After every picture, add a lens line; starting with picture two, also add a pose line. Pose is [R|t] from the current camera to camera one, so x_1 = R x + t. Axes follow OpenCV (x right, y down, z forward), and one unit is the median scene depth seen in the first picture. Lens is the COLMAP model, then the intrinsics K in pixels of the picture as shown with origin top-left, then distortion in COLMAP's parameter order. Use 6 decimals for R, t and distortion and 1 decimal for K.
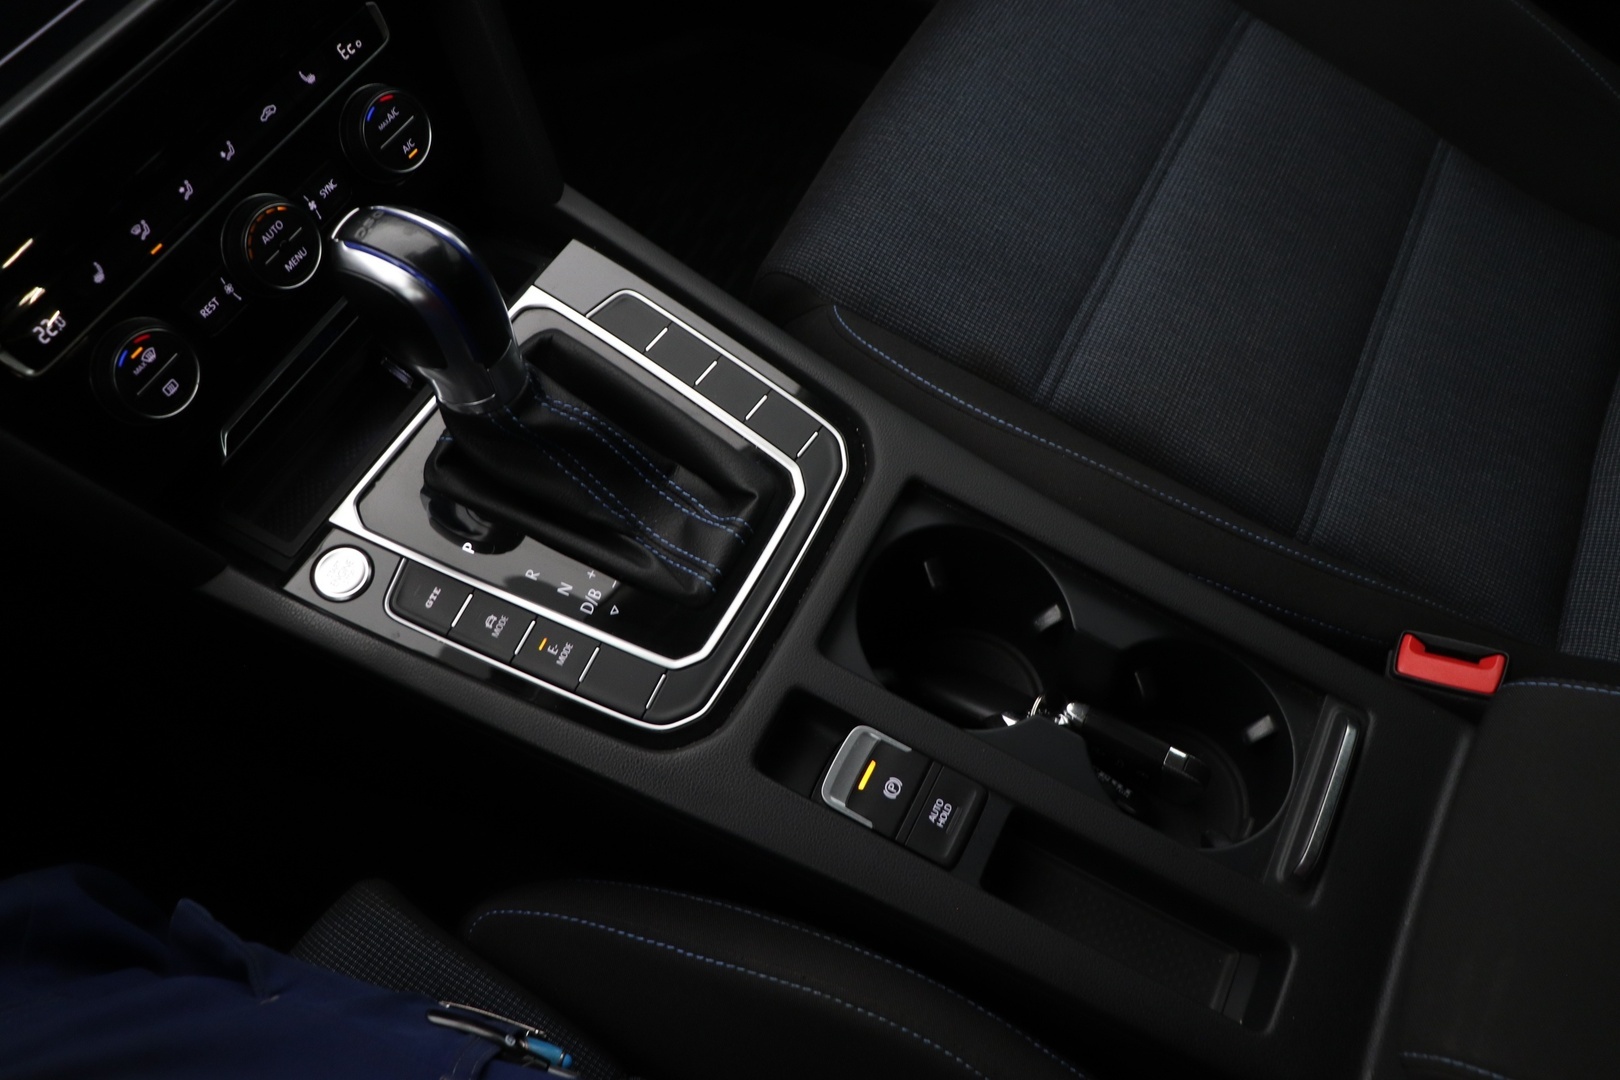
lens RADIAL K [[1324.0, 0, 810.0], [0, 1324.0, 540.0], [0, 0, 1]] dist [-0.183114, 0.146994]
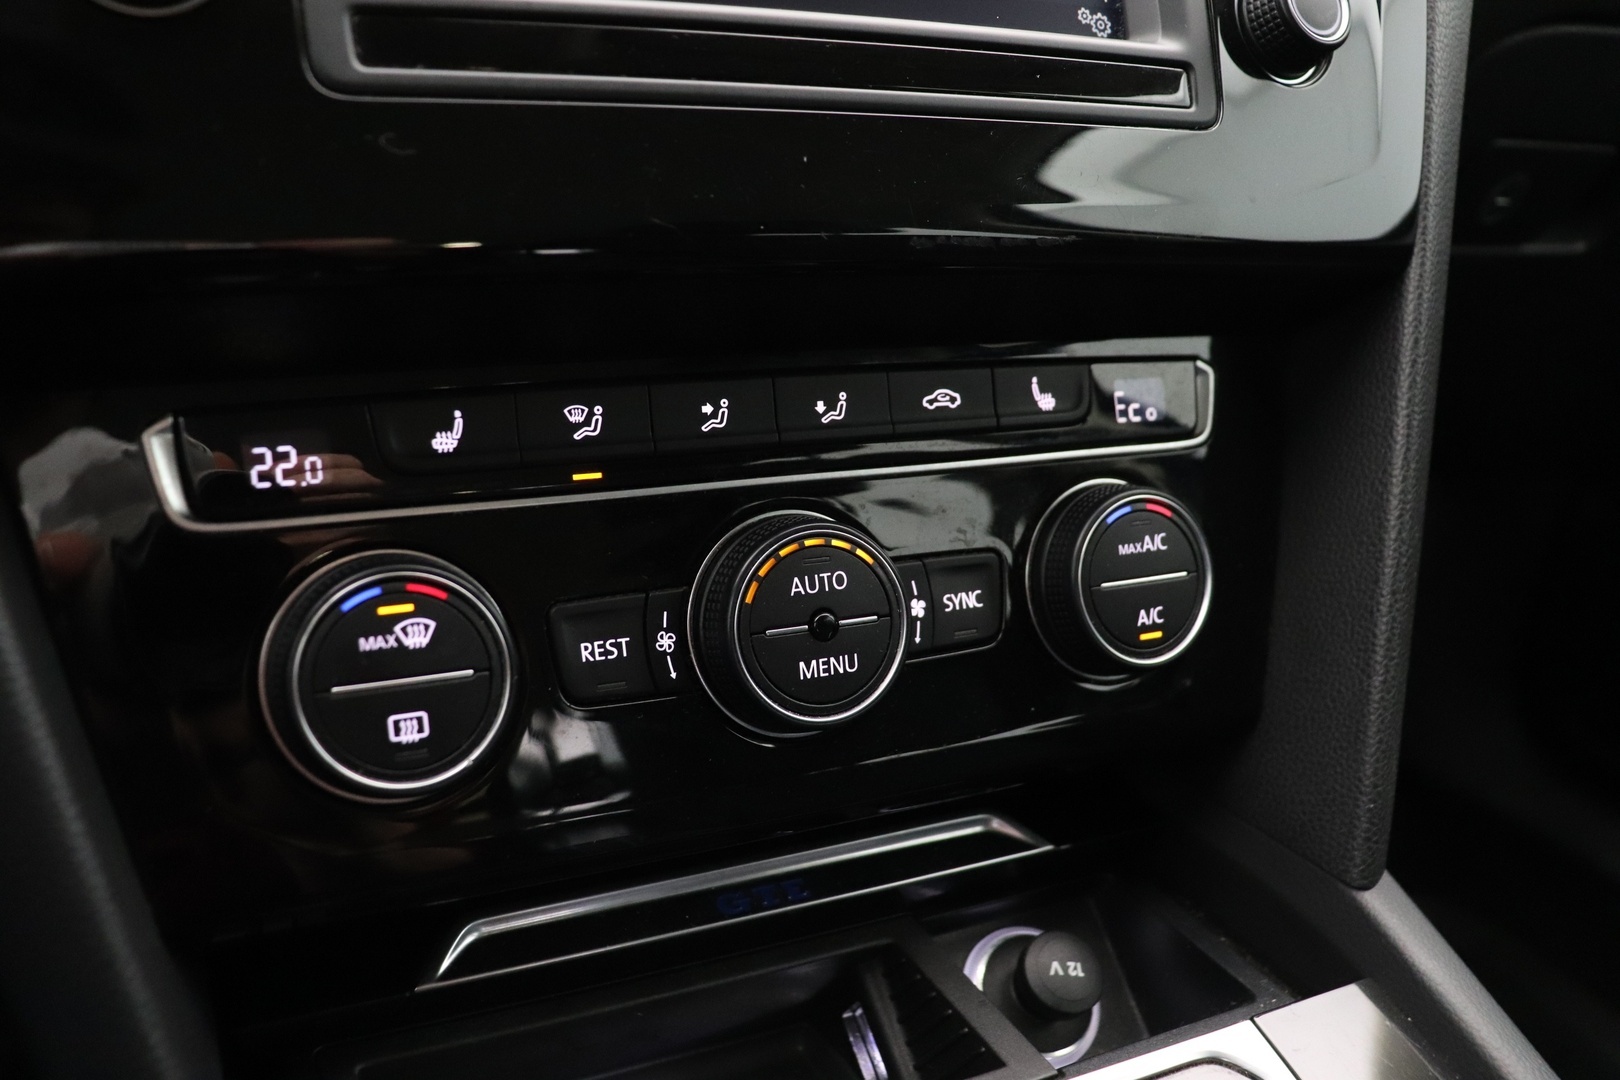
lens RADIAL K [[1423.7, 0, 810.0], [0, 1423.7, 540.0], [0, 0, 1]] dist [-0.140679, 0.005241]
pose [[0.819938, 0.340944, -0.459847, -0.210764], [-0.546870, 0.703976, -0.453157, -0.028719], [0.169221, 0.623037, 0.763668, 0.639567]]
